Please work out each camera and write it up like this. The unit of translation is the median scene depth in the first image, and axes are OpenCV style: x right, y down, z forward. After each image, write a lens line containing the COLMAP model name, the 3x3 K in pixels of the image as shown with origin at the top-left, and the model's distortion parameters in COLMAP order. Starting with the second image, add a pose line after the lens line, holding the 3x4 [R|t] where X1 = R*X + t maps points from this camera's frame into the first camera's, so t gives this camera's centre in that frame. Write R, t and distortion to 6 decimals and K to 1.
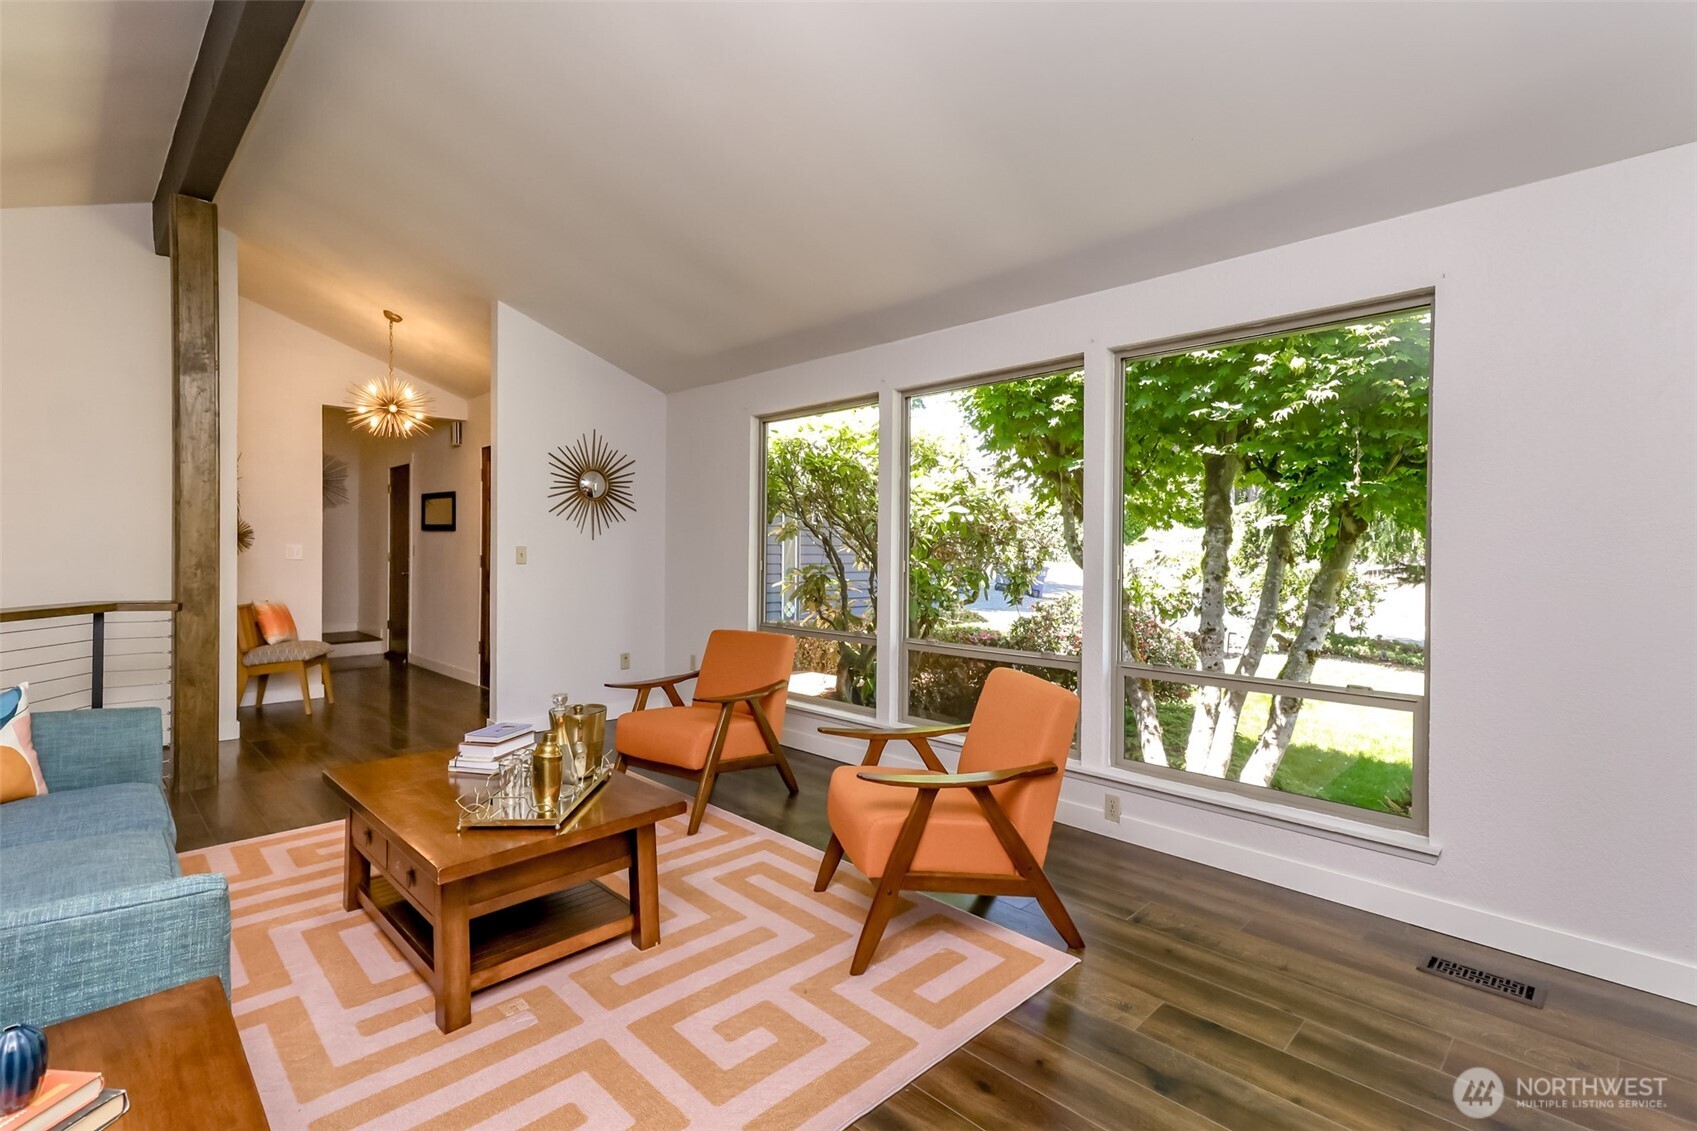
lens RADIAL K [[778.4, 0, 857.7], [0, 778.4, 560.0], [0, 0, 1]] dist [0.018968, -0.000795]
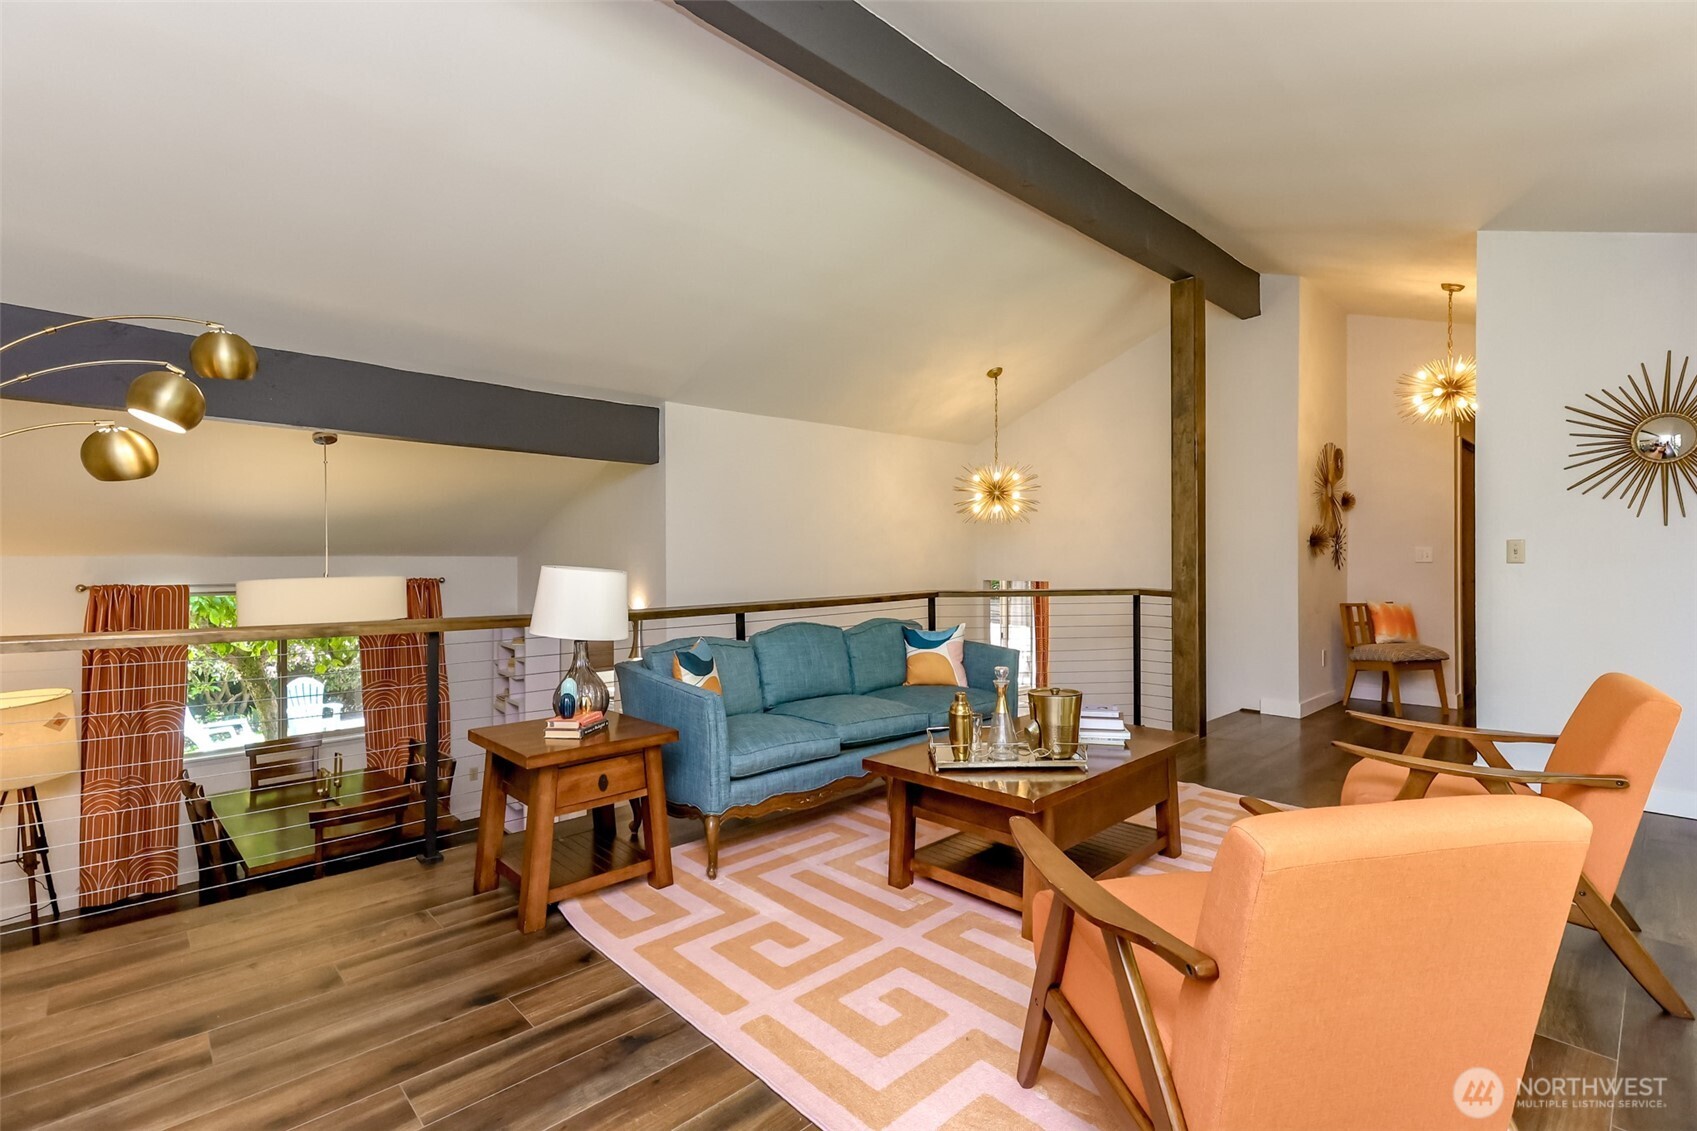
lens RADIAL K [[778.4, 0, 858.1], [0, 778.4, 561.9], [0, 0, 1]] dist [0.018968, -0.000795]
pose [[-0.022024, -0.011090, -0.999696, 0.742450], [-0.006693, 0.999918, -0.010945, 0.037057], [0.999735, 0.006450, -0.022096, 0.829904]]
